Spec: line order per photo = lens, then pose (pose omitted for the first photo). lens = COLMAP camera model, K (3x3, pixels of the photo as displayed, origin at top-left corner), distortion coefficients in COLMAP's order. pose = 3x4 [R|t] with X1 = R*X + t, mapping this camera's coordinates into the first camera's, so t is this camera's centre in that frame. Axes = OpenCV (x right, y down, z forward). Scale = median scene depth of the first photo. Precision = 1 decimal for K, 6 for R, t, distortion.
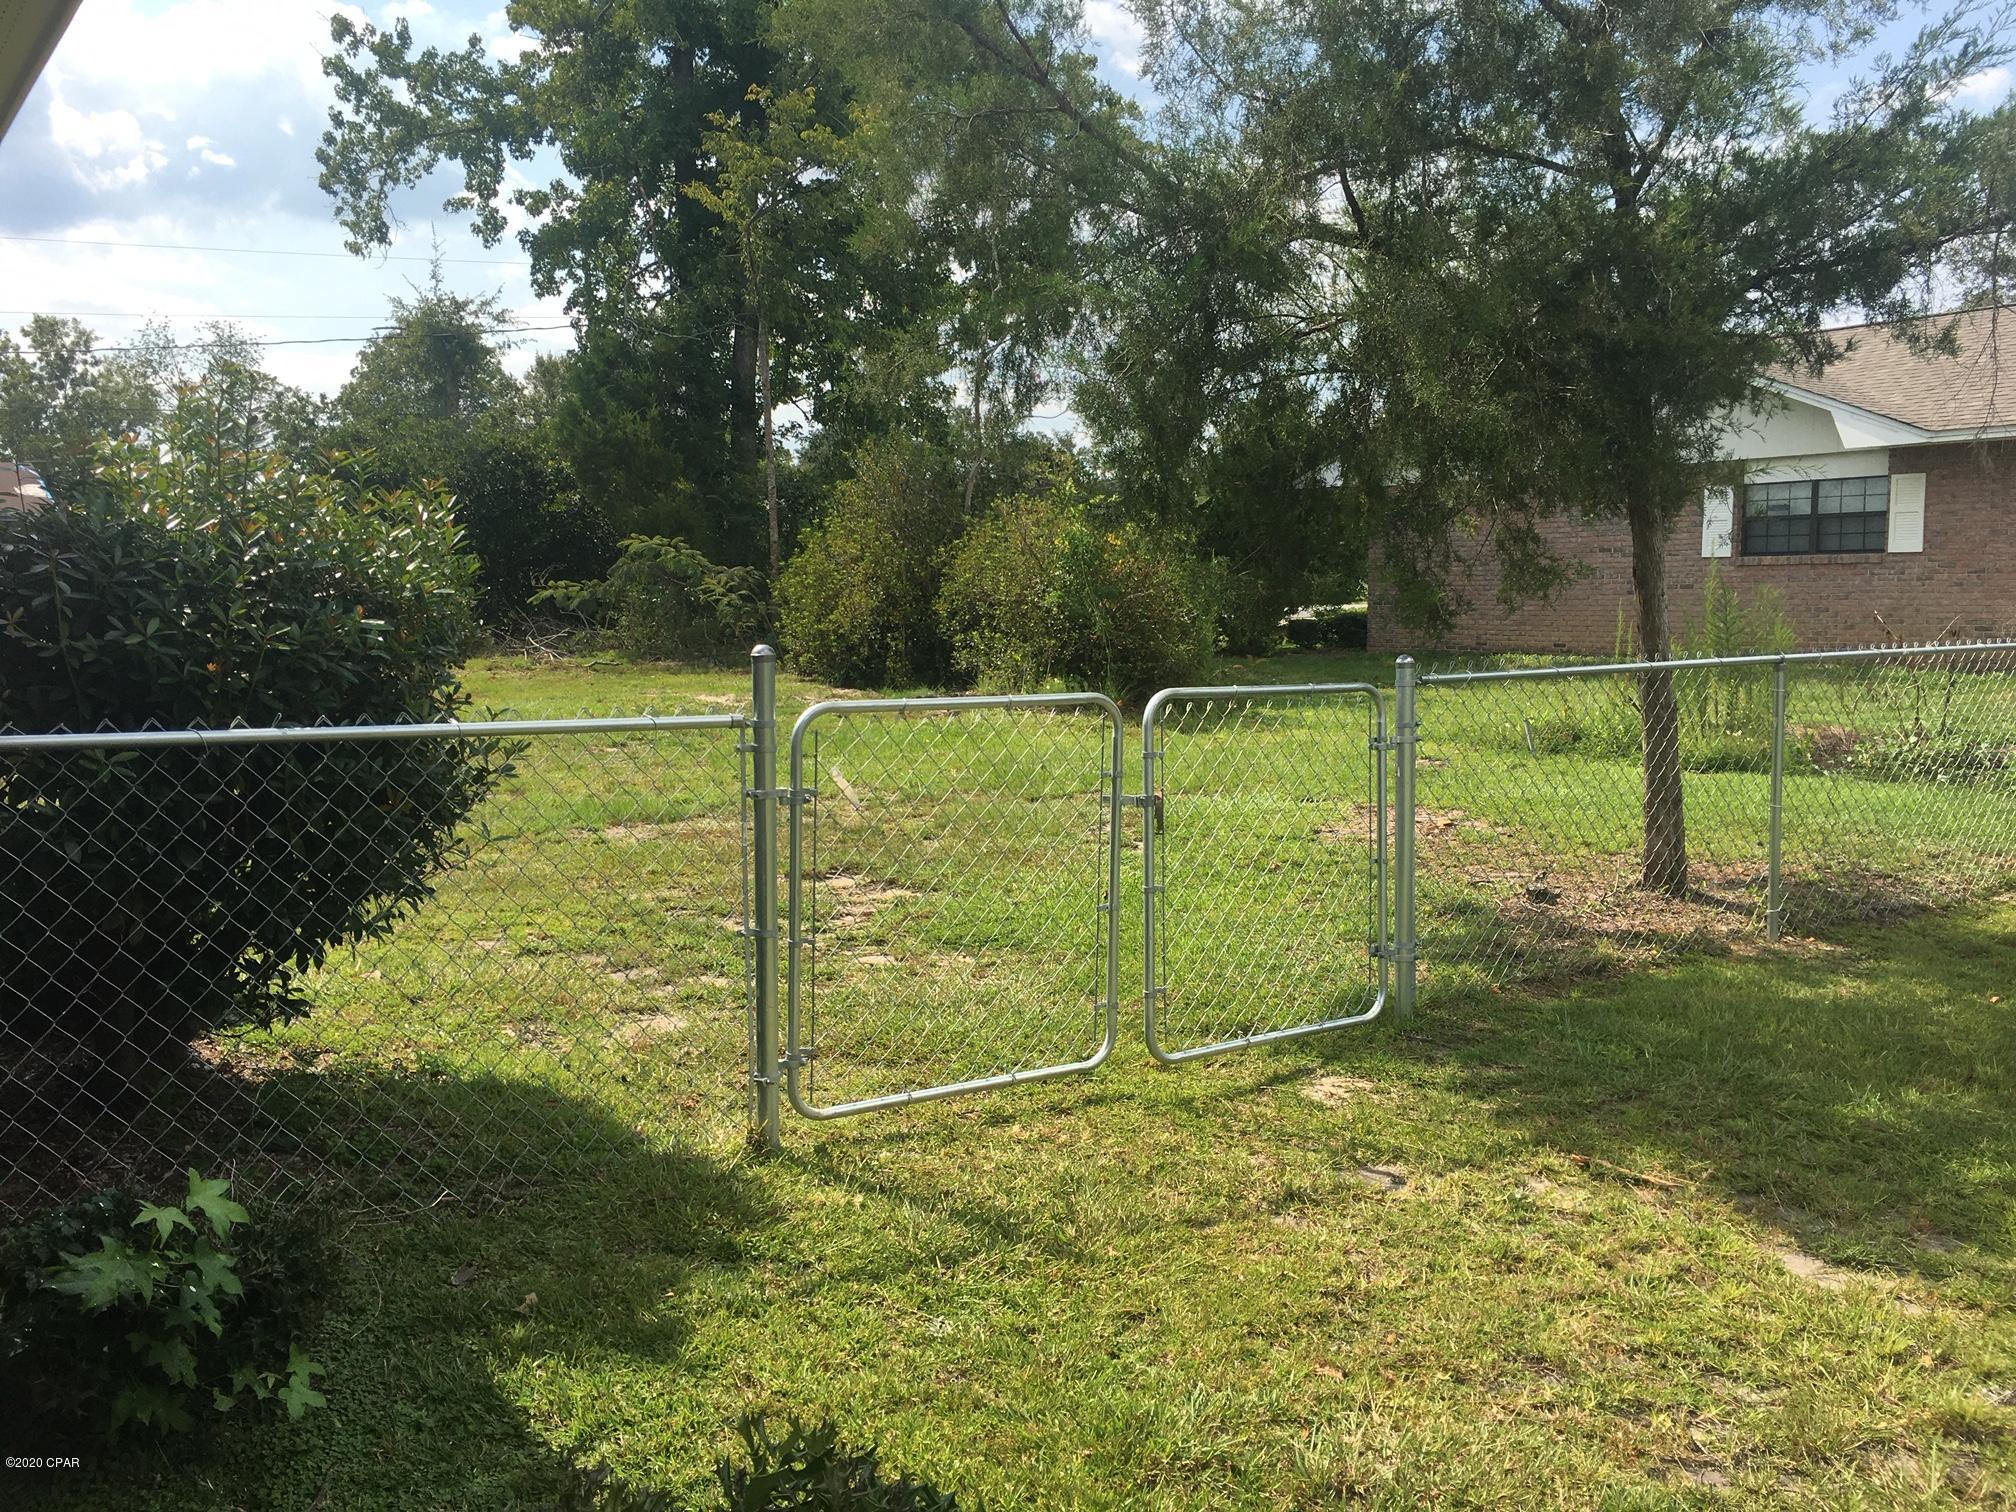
lens RADIAL K [[1717.0, 0, 1003.9], [0, 1717.0, 758.1], [0, 0, 1]] dist [0.064603, -0.077761]
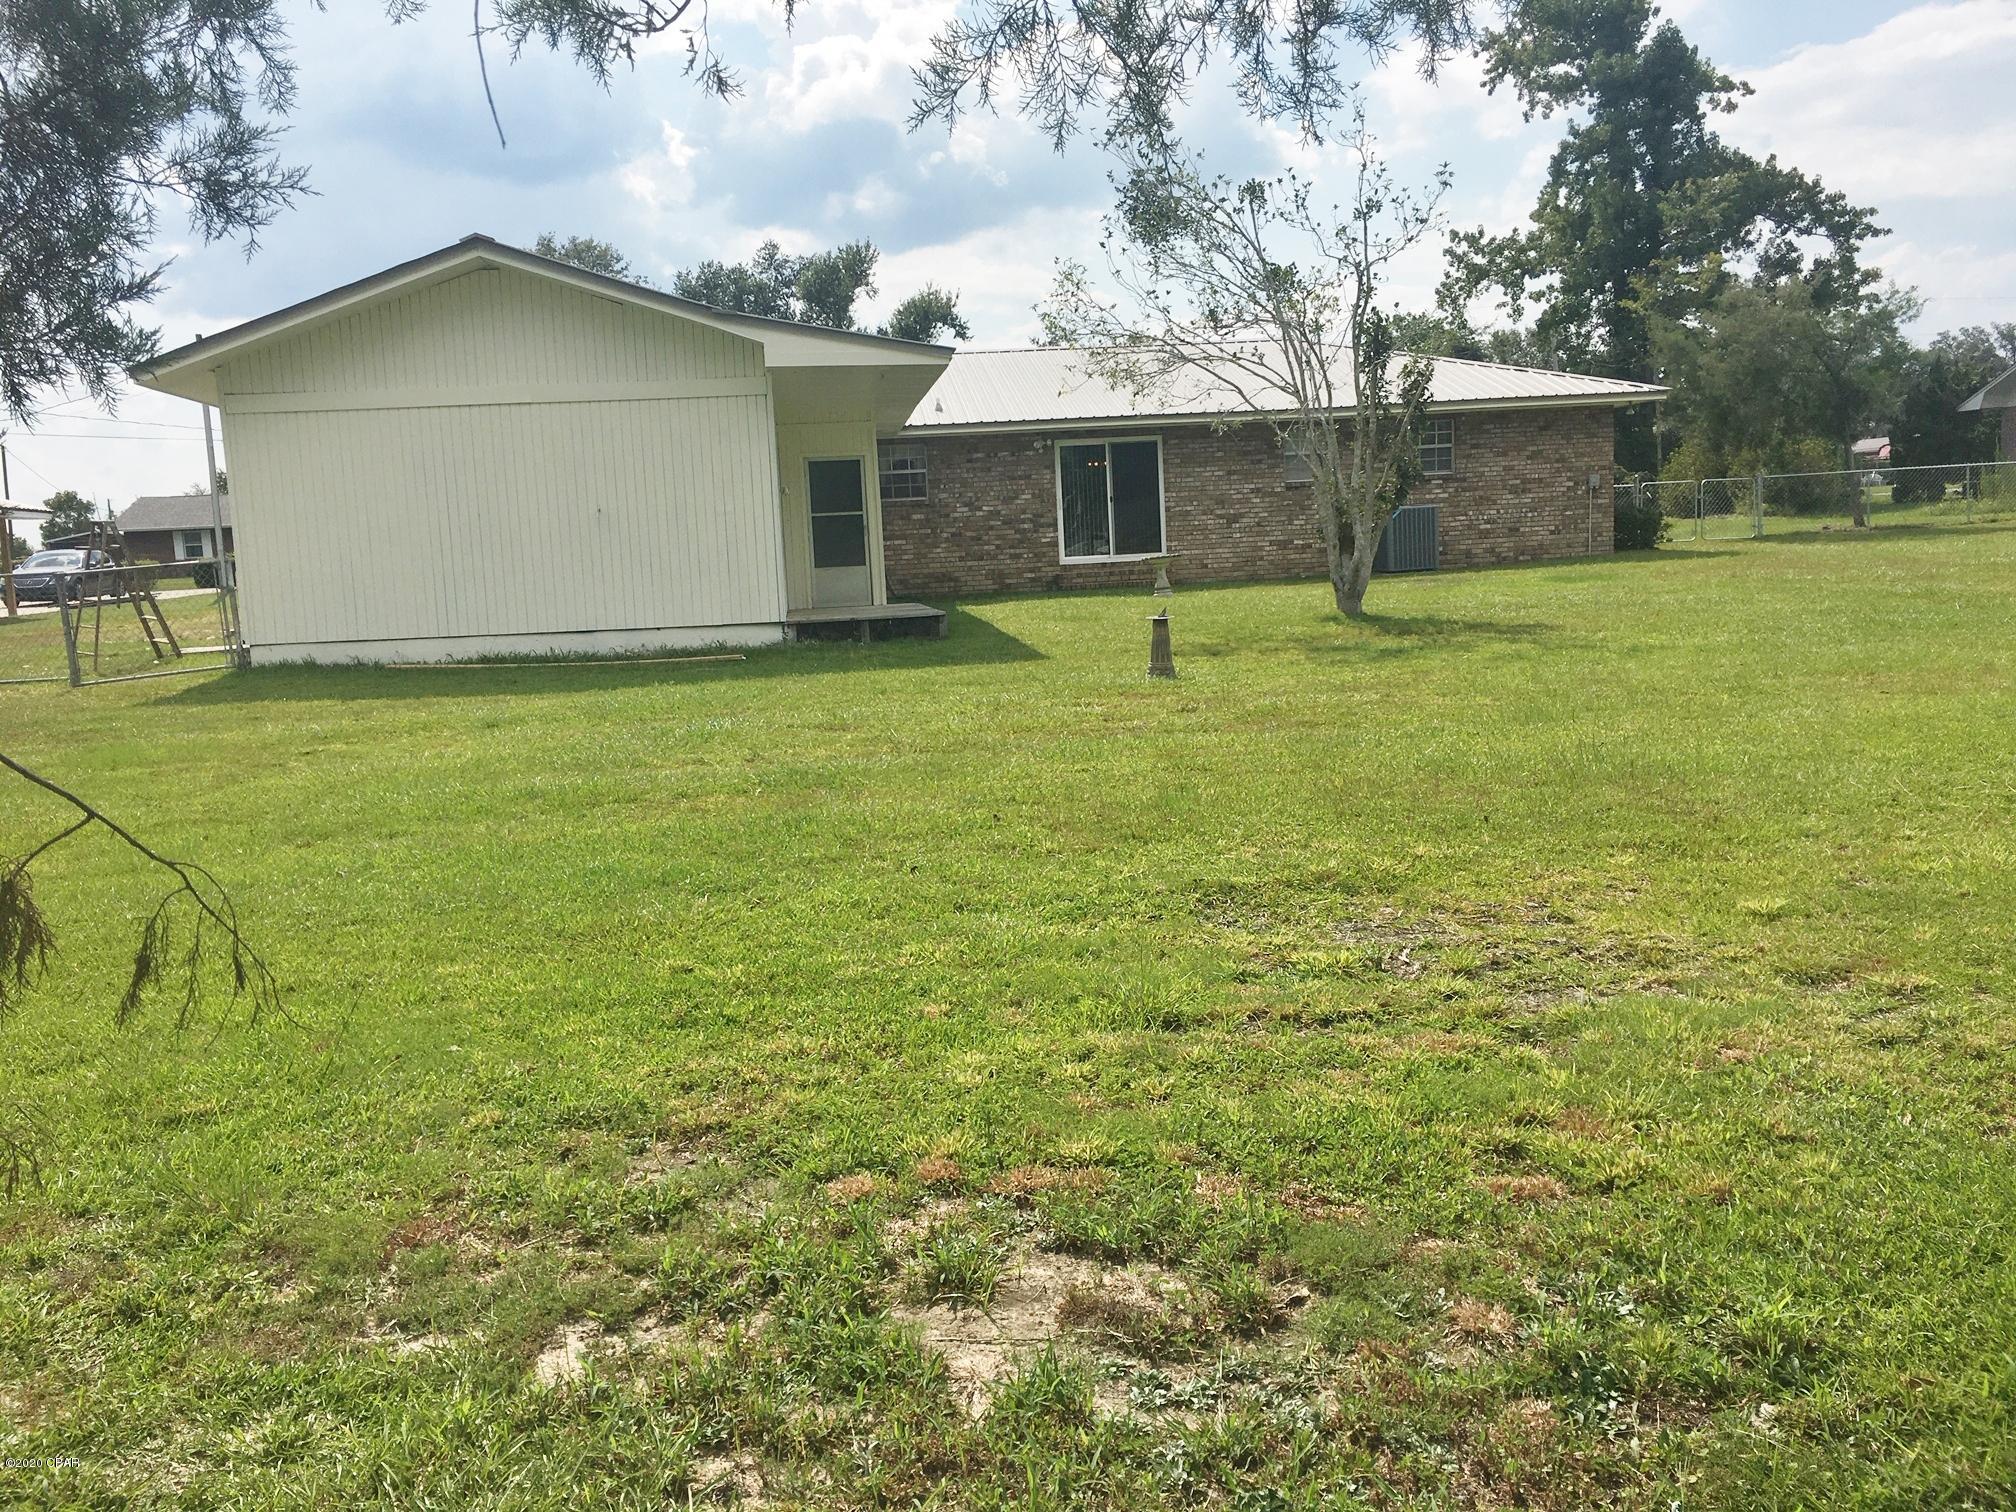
lens RADIAL K [[1717.0, 0, 1003.9], [0, 1717.0, 758.1], [0, 0, 1]] dist [0.064603, -0.077761]
pose [[0.873150, 0.017413, -0.487141, 0.187723], [0.001058, 0.999292, 0.037617, 0.146249], [0.487451, -0.033360, 0.872513, -1.146411]]
